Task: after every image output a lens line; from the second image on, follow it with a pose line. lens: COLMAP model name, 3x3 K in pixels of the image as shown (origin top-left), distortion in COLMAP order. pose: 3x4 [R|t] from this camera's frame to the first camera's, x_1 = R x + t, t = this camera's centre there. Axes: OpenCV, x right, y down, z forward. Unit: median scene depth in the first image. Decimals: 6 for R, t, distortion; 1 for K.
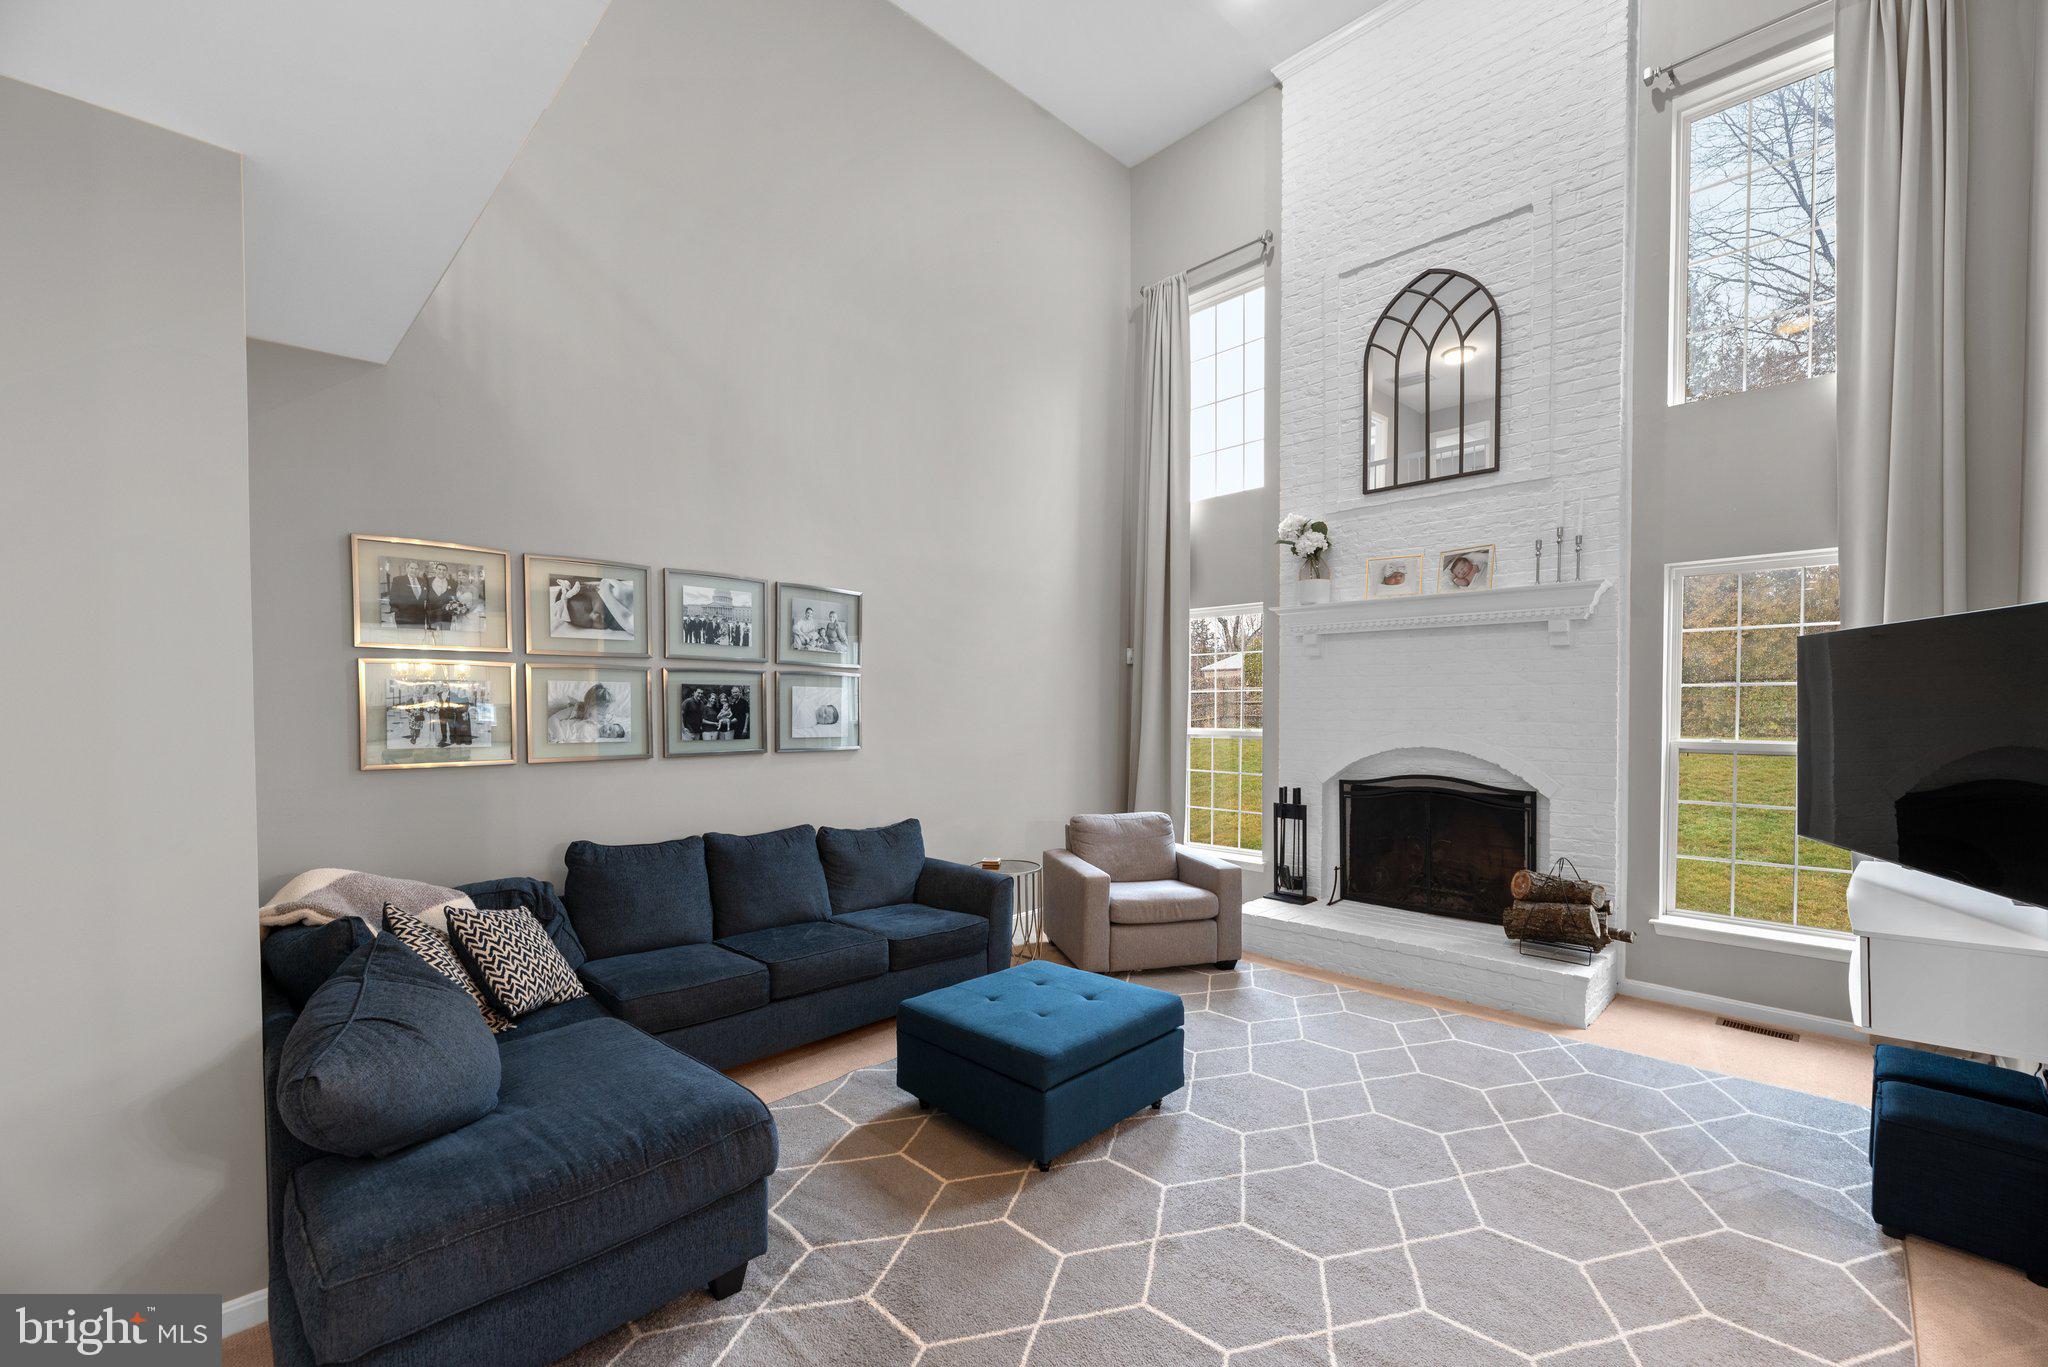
lens RADIAL K [[823.4, 0, 1007.1], [0, 823.4, 721.2], [0, 0, 1]] dist [-0.000058, -0.000443]
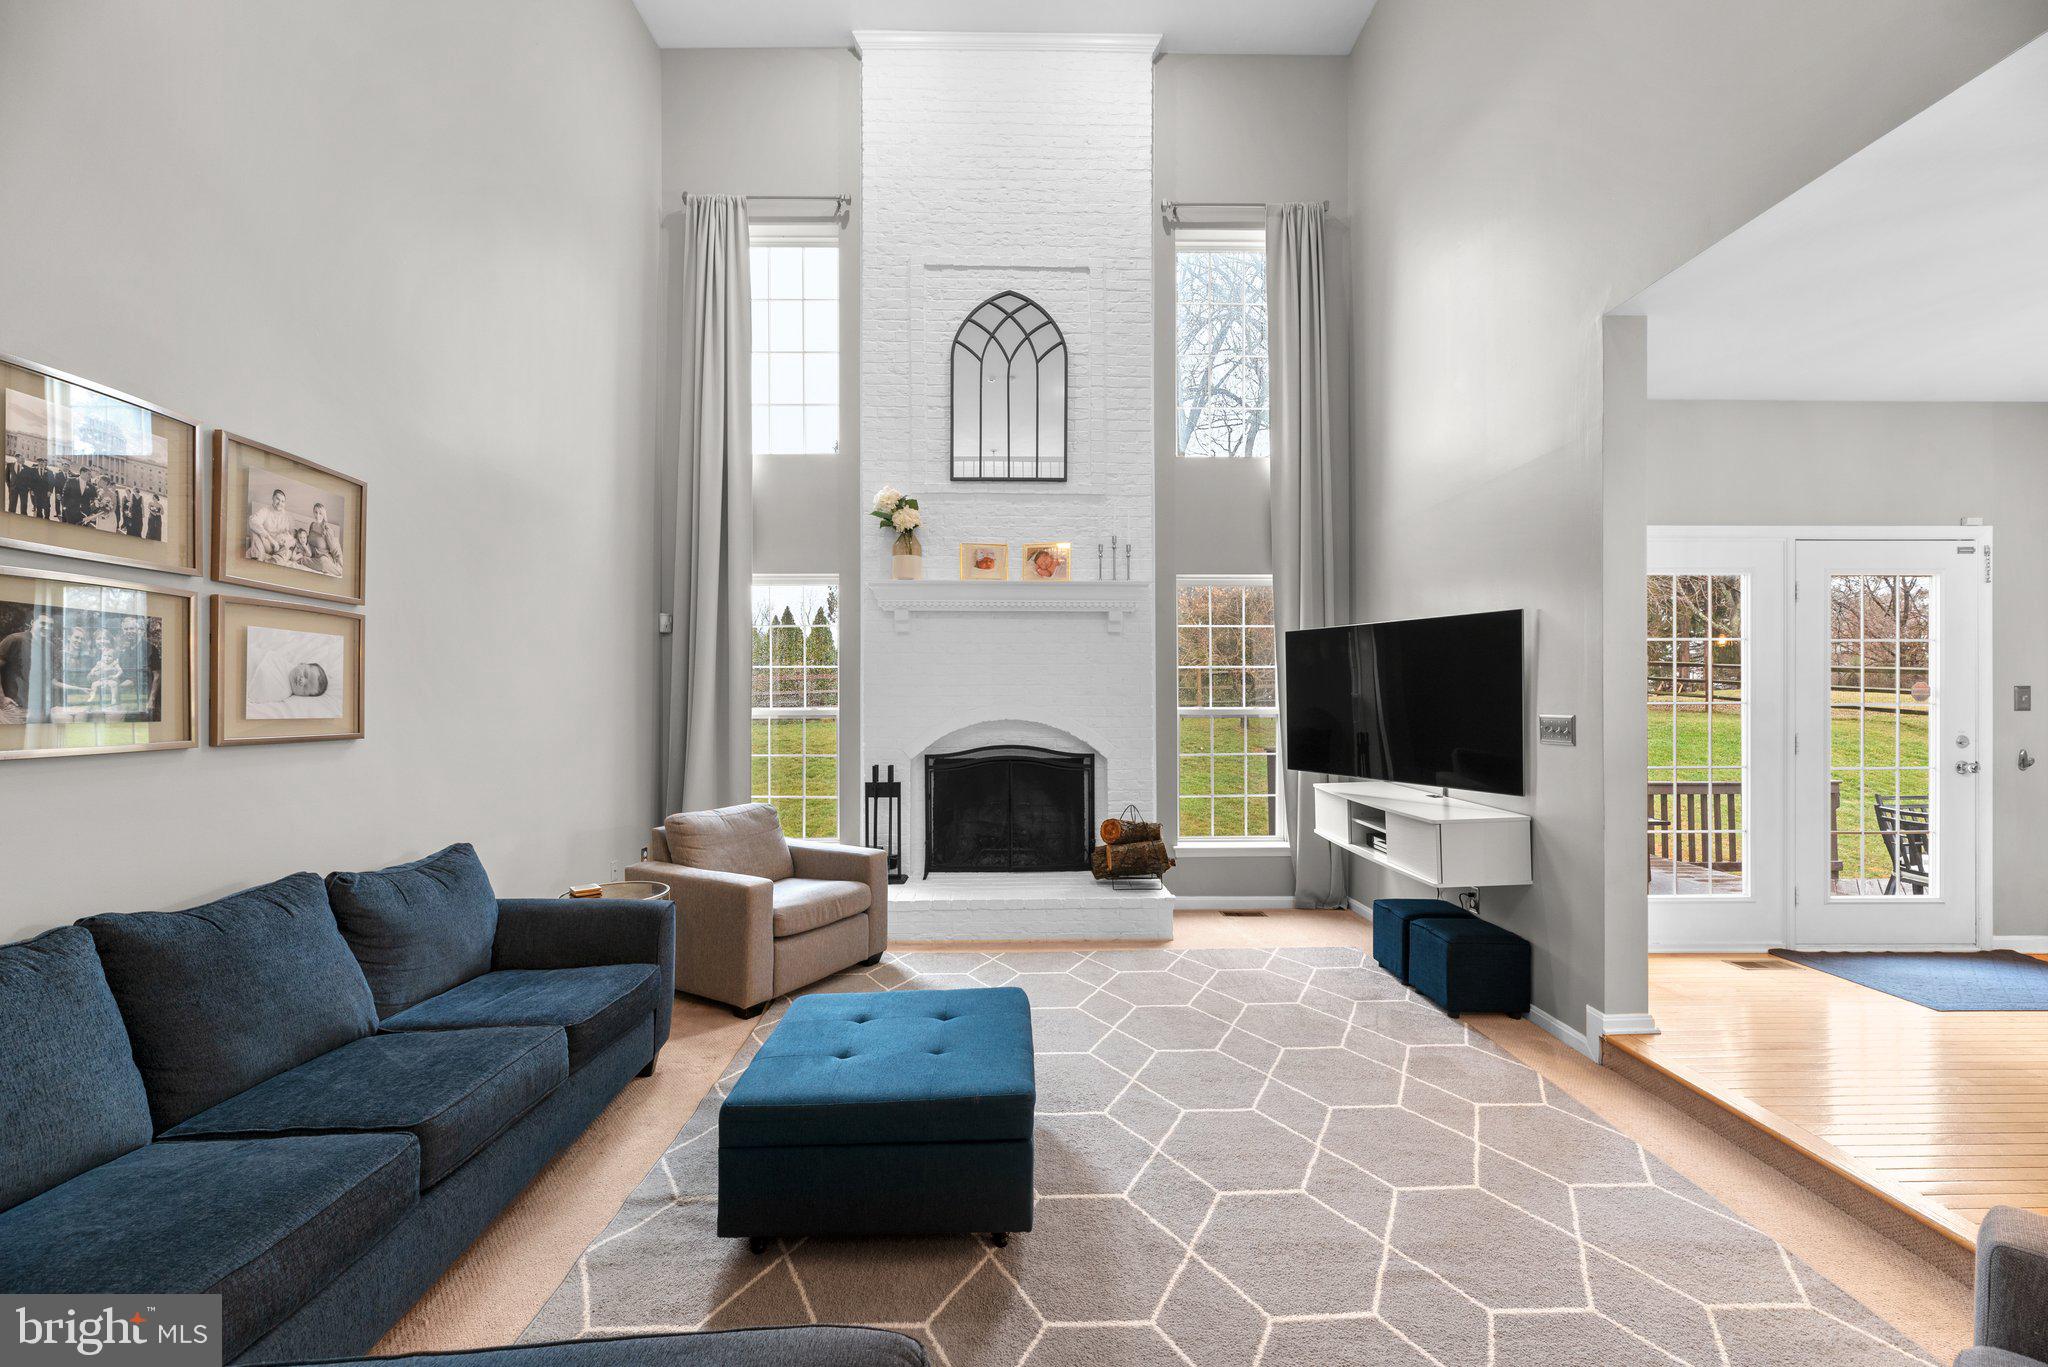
lens RADIAL K [[823.4, 0, 1012.1], [0, 823.4, 690.4], [0, 0, 1]] dist [-0.000058, -0.000443]
pose [[0.695534, 0.008174, 0.718446, -0.299658], [0.013173, 0.999622, -0.024126, 0.020855], [-0.718372, 0.026245, 0.695164, 0.251077]]
